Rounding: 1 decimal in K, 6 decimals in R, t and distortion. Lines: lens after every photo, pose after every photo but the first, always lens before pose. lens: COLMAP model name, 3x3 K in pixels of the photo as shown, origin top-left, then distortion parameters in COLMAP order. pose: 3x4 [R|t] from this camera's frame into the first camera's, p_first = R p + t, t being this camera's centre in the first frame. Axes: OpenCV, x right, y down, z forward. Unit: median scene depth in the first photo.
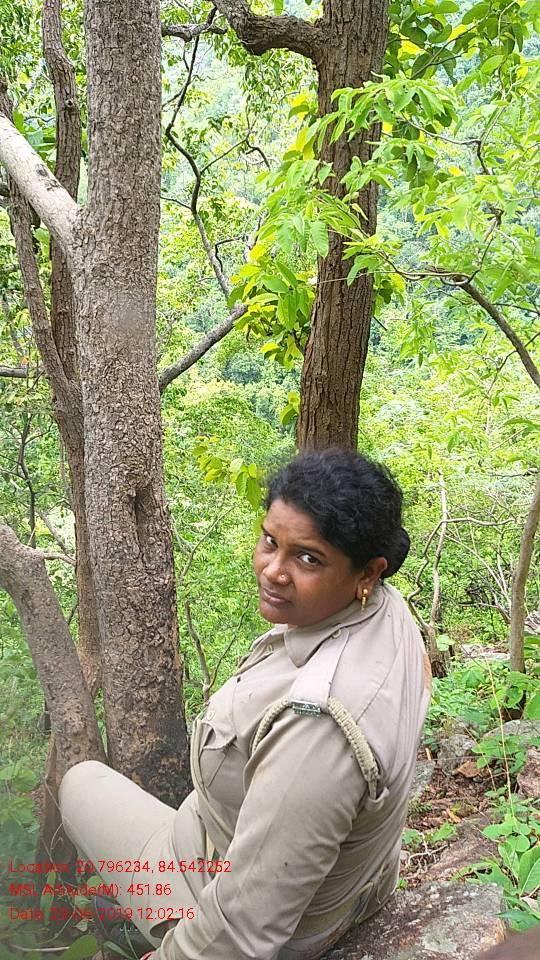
lens RADIAL K [[711.3, 0, 267.7], [0, 711.3, 475.4], [0, 0, 1]] dist [0.034423, -0.015872]
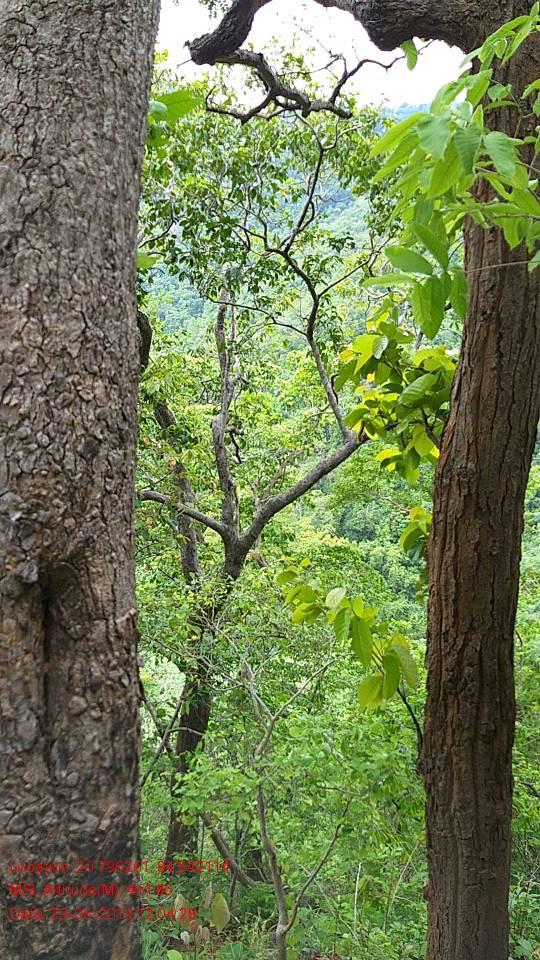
lens RADIAL K [[711.3, 0, 253.2], [0, 711.3, 472.3], [0, 0, 1]] dist [0.034423, -0.015872]
pose [[0.982925, 0.032373, -0.181139, -0.001347], [-0.071457, 0.974299, -0.213625, 0.019717], [0.169568, 0.222921, 0.959976, 0.274319]]
